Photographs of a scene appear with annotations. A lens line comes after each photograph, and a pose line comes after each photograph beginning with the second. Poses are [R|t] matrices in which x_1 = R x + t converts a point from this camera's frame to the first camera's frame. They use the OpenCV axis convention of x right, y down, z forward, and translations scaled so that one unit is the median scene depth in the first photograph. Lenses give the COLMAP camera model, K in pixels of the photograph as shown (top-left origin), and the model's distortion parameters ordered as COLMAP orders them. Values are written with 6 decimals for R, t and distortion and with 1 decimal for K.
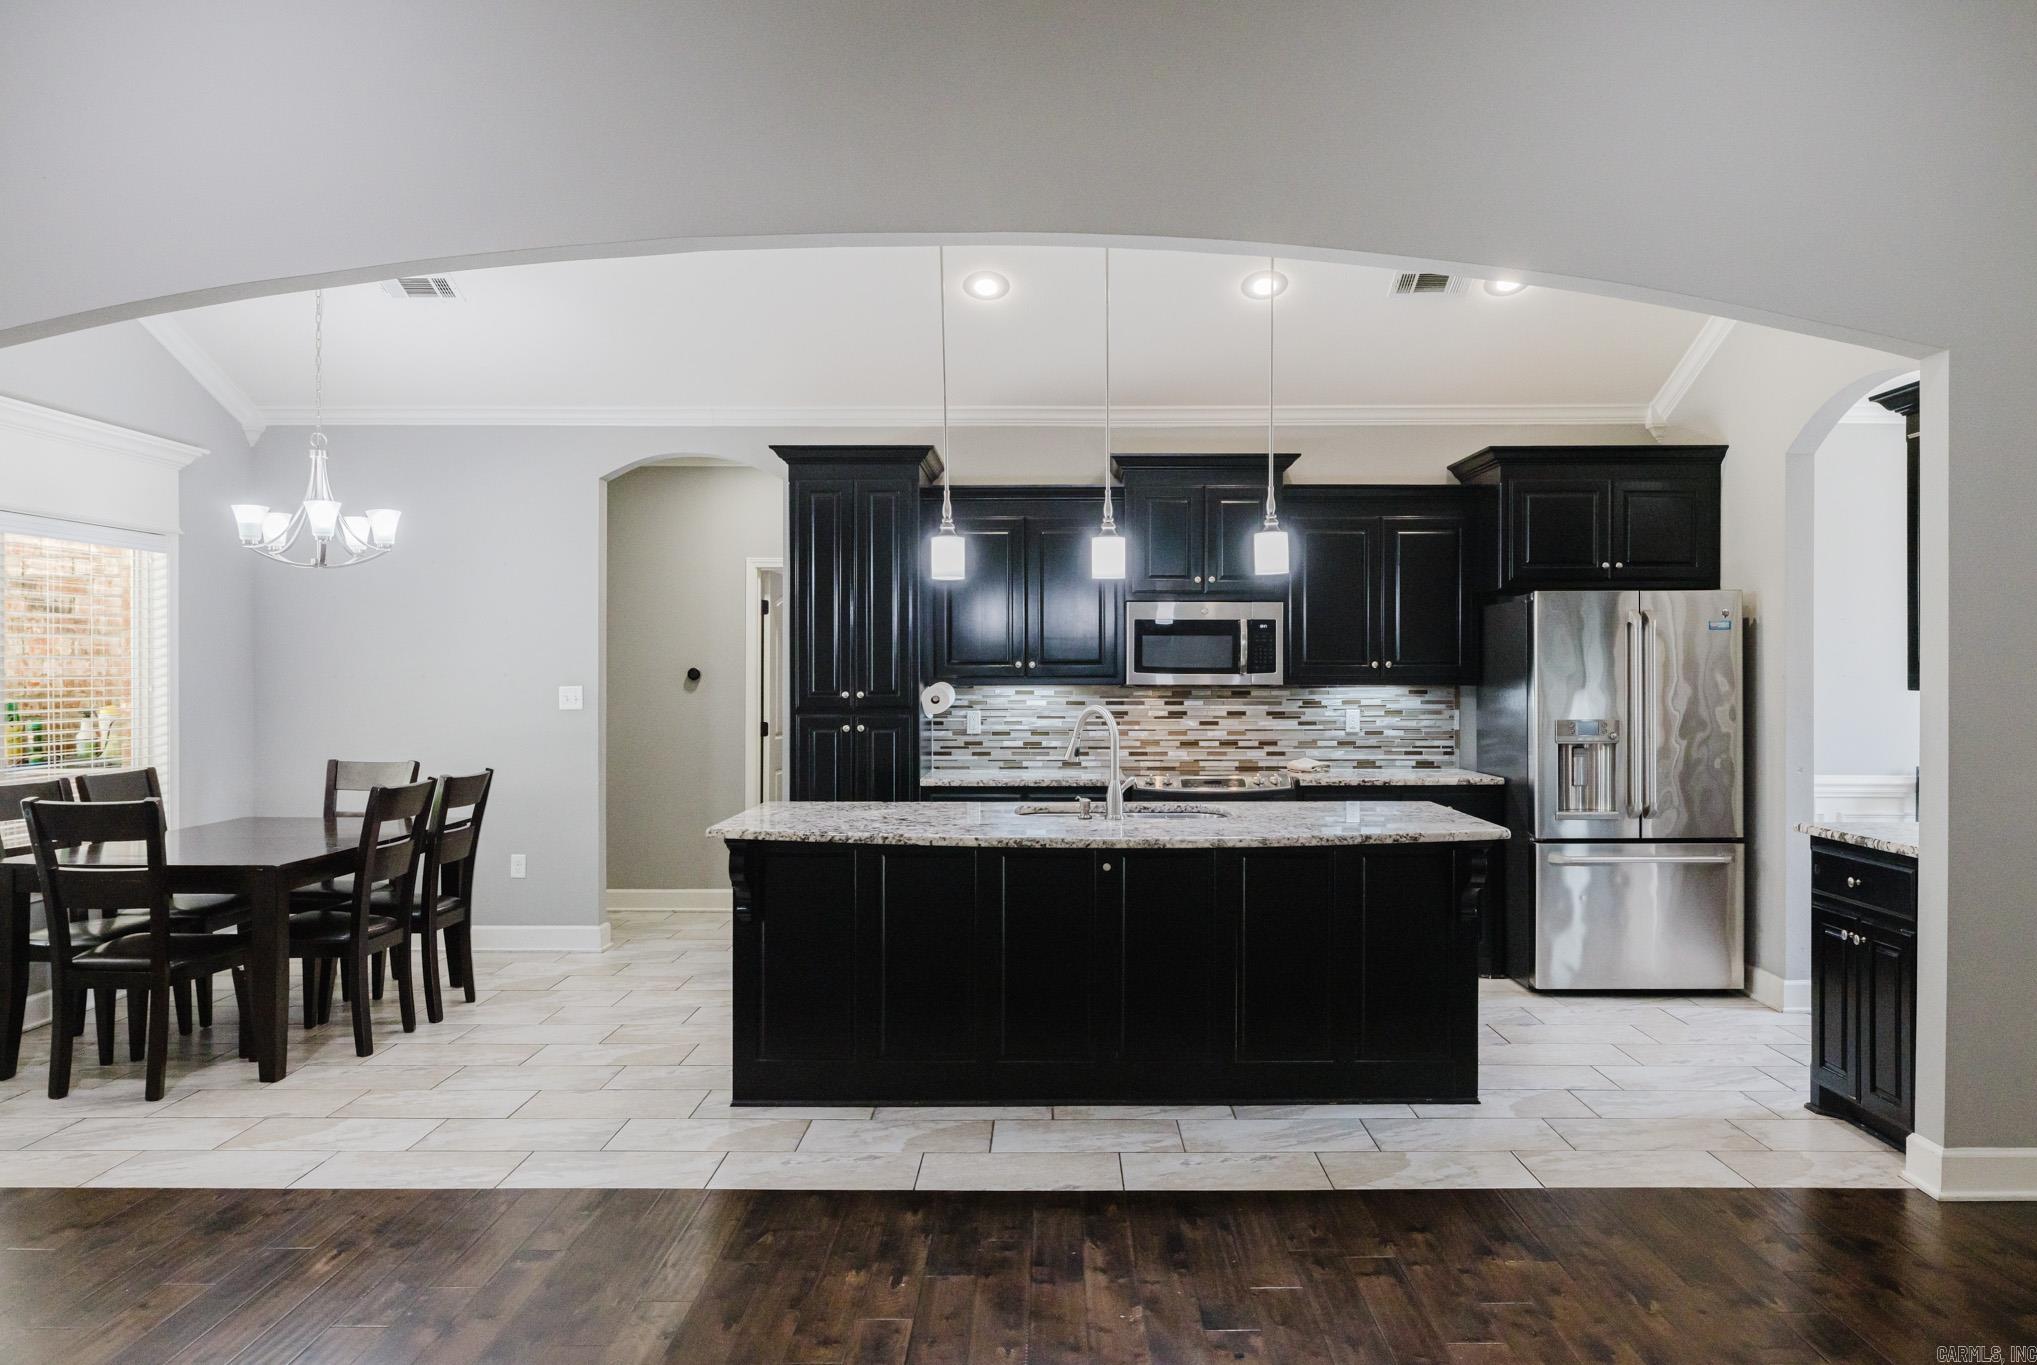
lens RADIAL K [[1370.6, 0, 1050.3], [0, 1370.6, 672.1], [0, 0, 1]] dist [-0.011525, 0.009468]
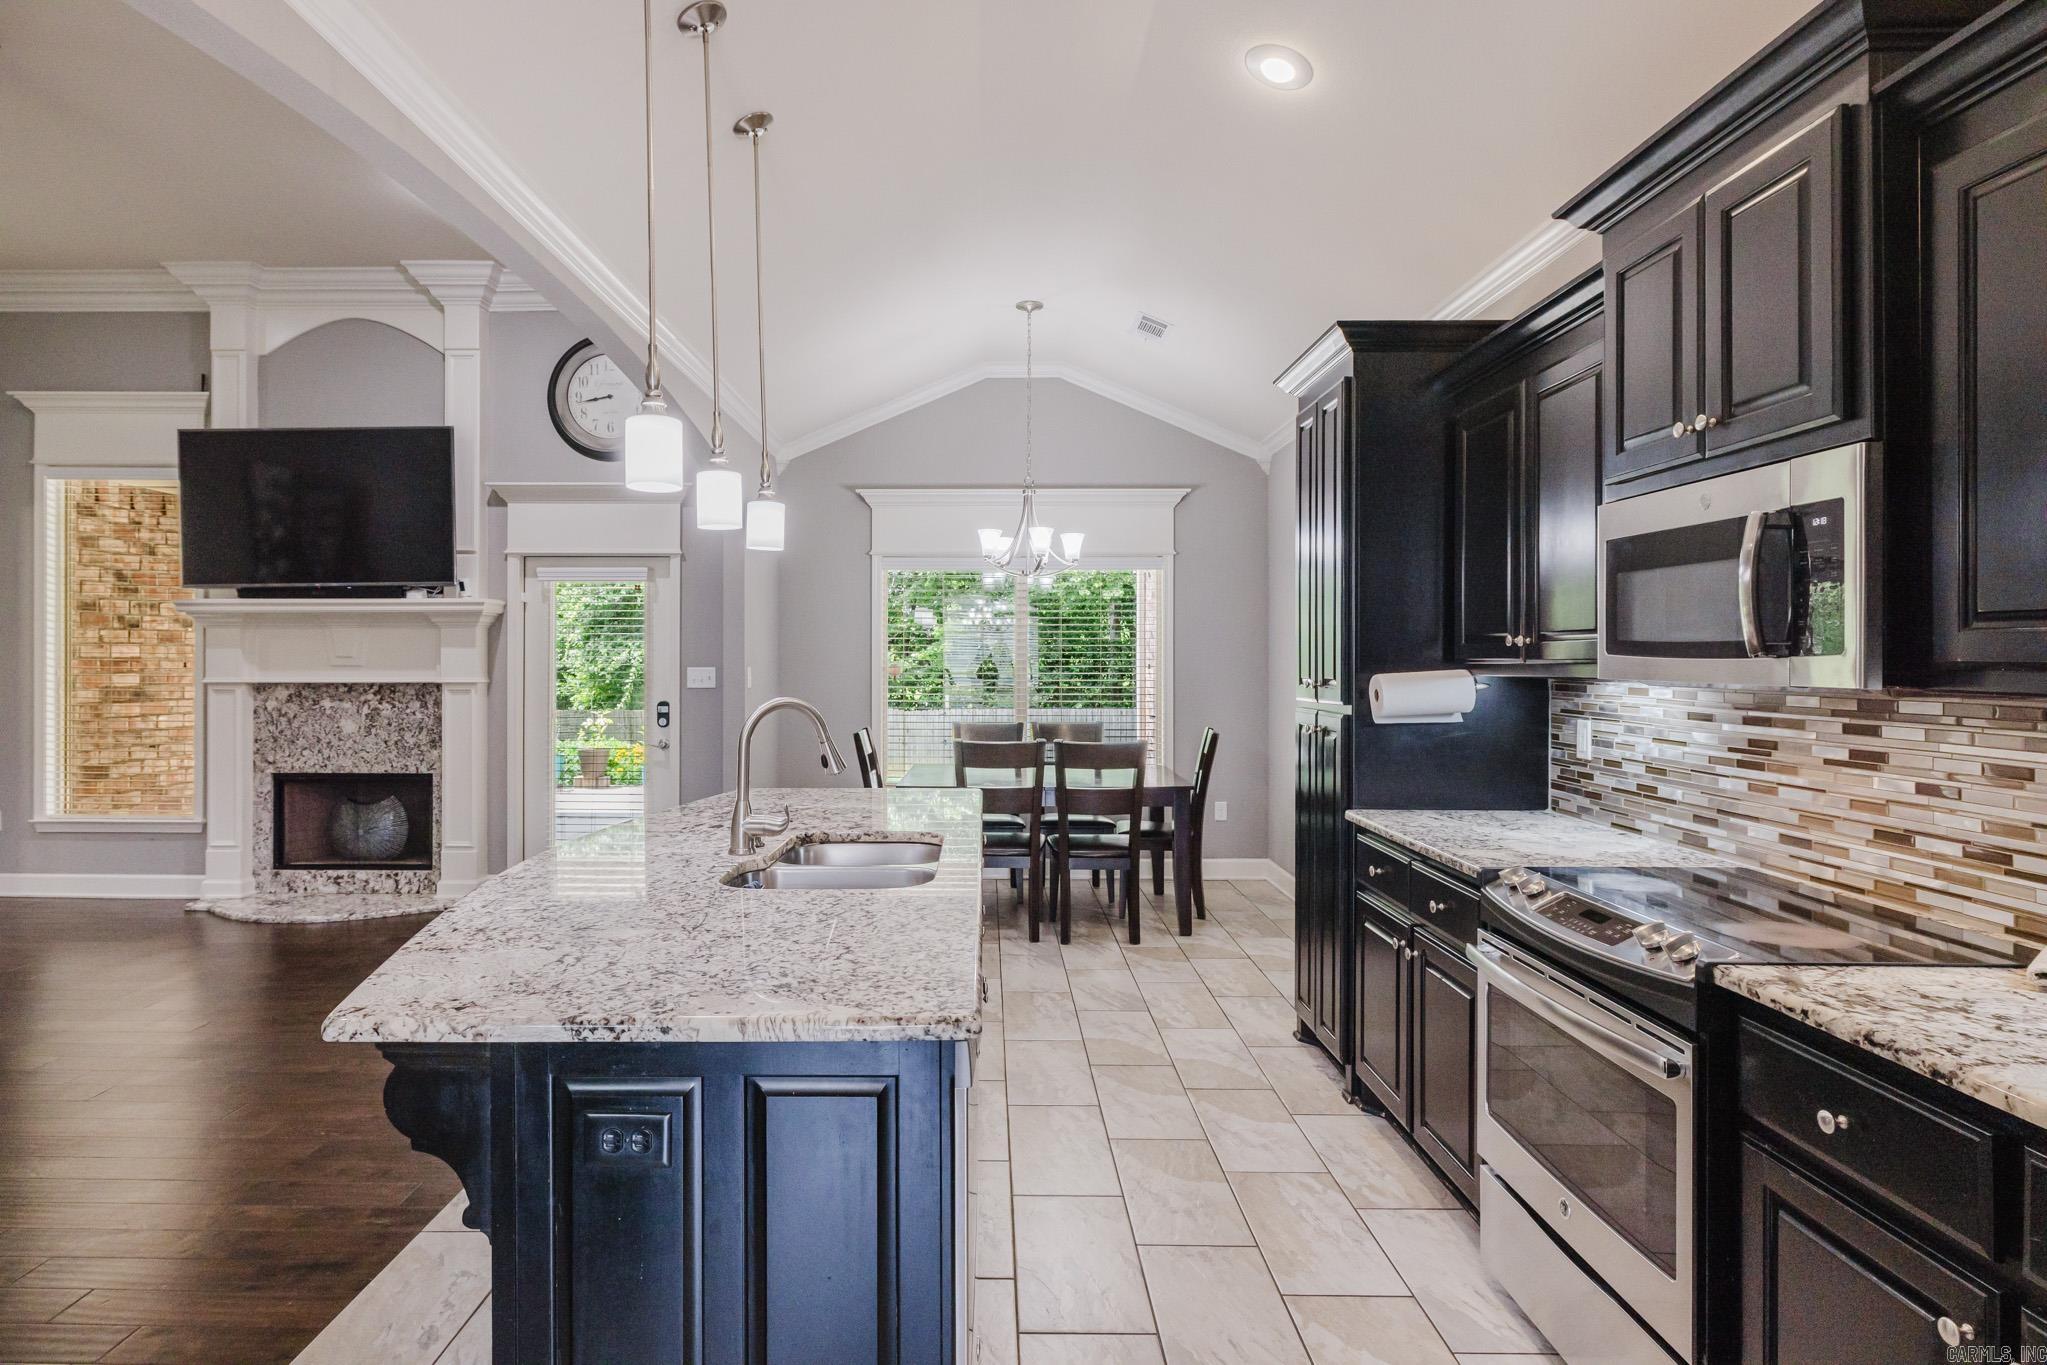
lens RADIAL K [[1097.4, 0, 969.4], [0, 1097.4, 649.1], [0, 0, 1]] dist [-0.007194, 0.002197]
pose [[-0.020879, -0.006914, -0.999758, 0.433615], [0.000054, 0.999976, -0.006916, 0.001068], [0.999782, -0.000199, -0.020878, 0.774294]]
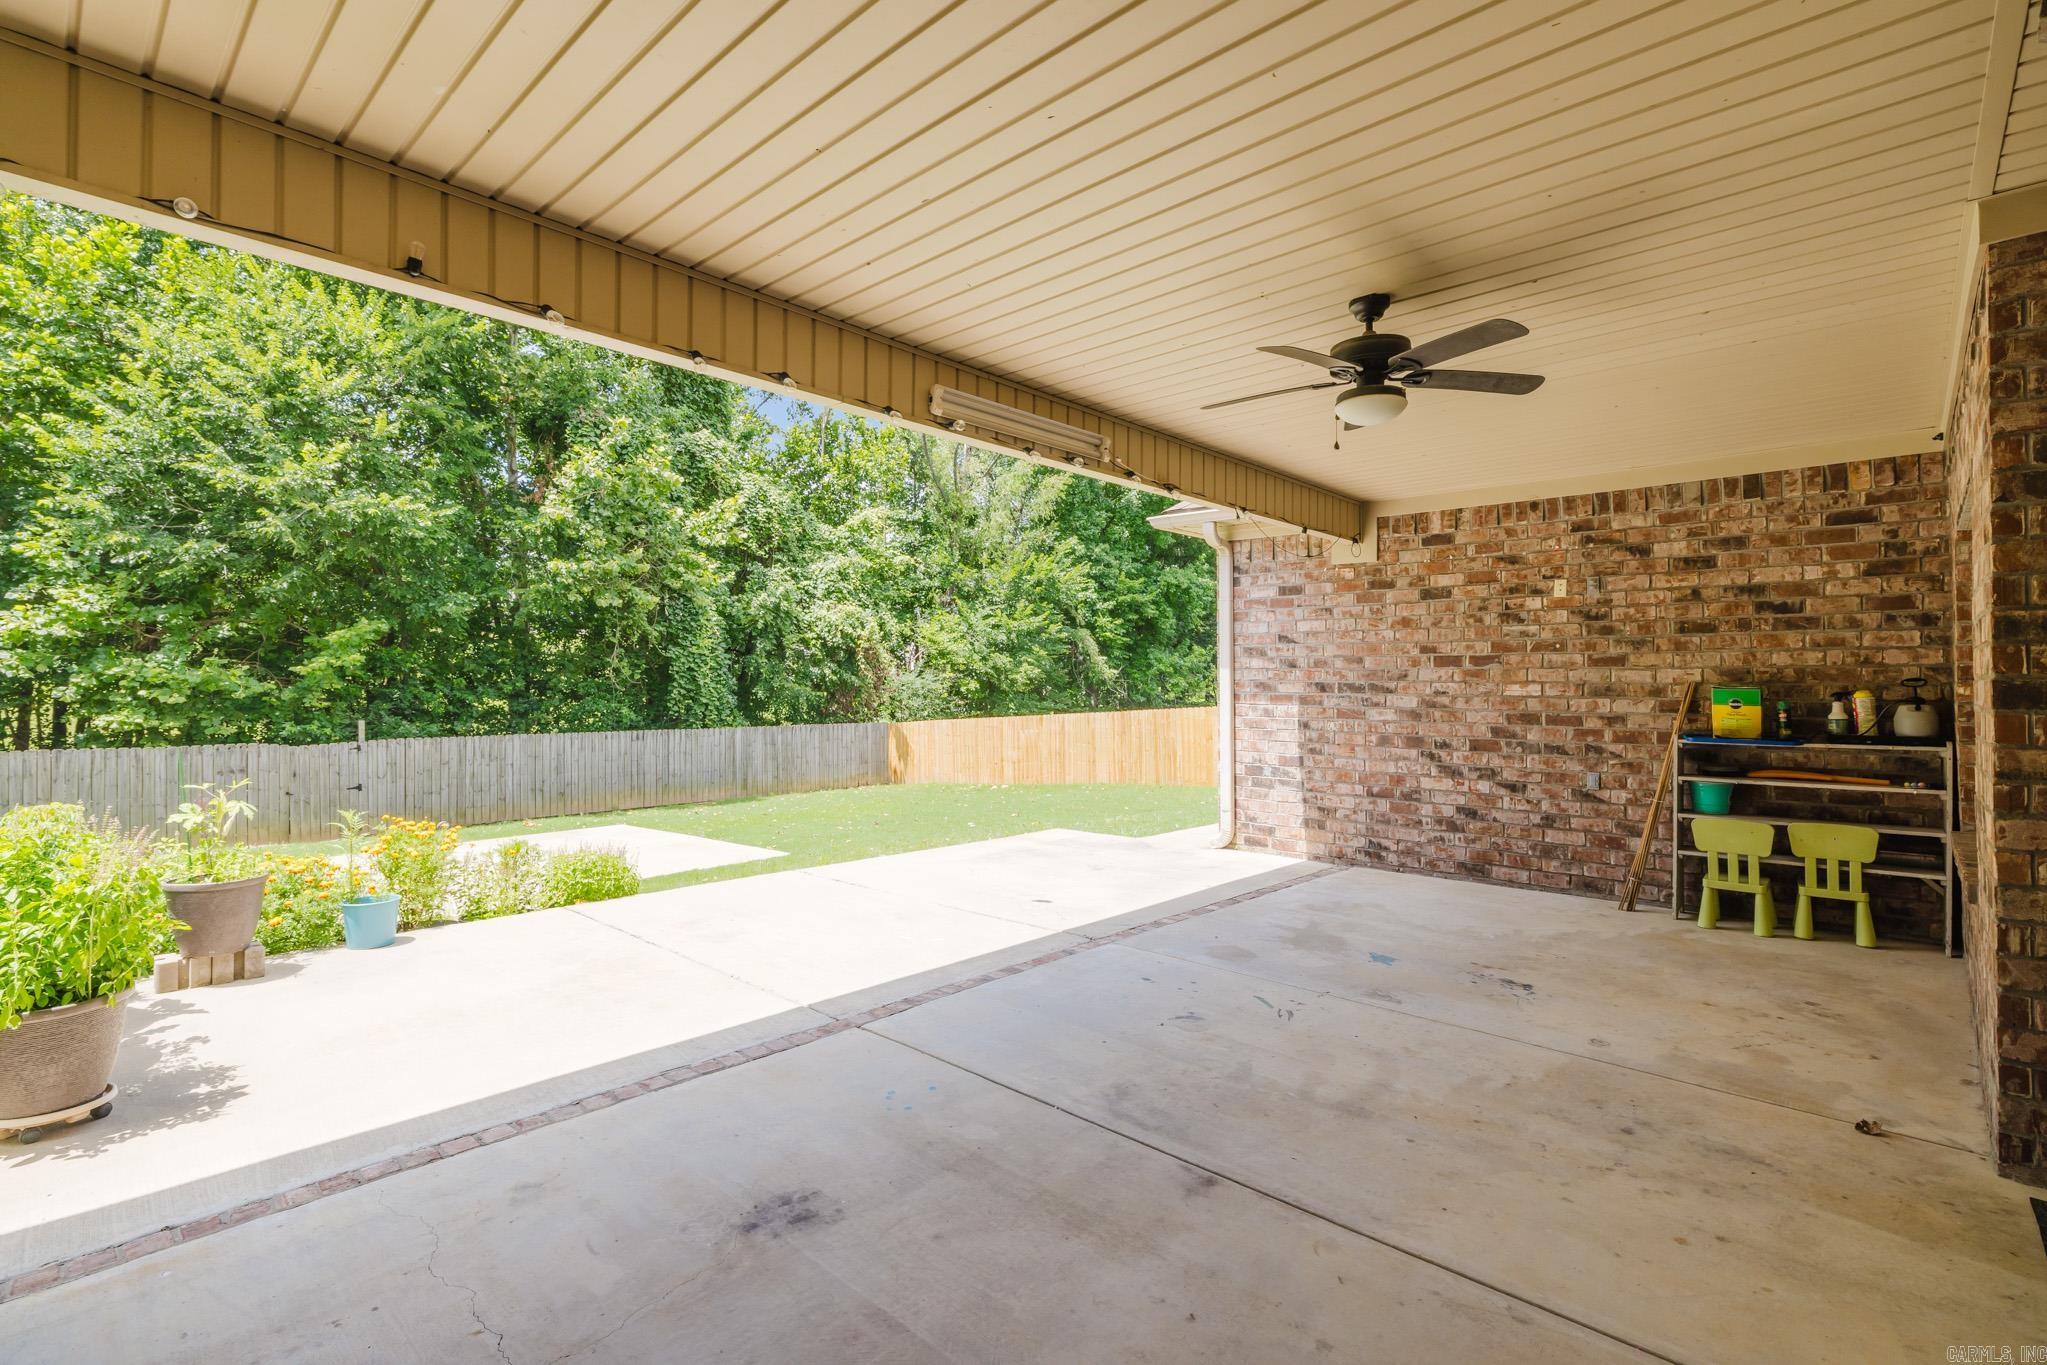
lens RADIAL K [[934.2, 0, 1020.9], [0, 934.2, 688.9], [0, 0, 1]] dist [0.000018, 0.001616]
pose [[0.729752, 0.010278, -0.683635, -0.666164], [-0.007131, 0.999947, 0.007422, 0.022125], [0.683675, -0.000541, 0.729787, -0.049673]]
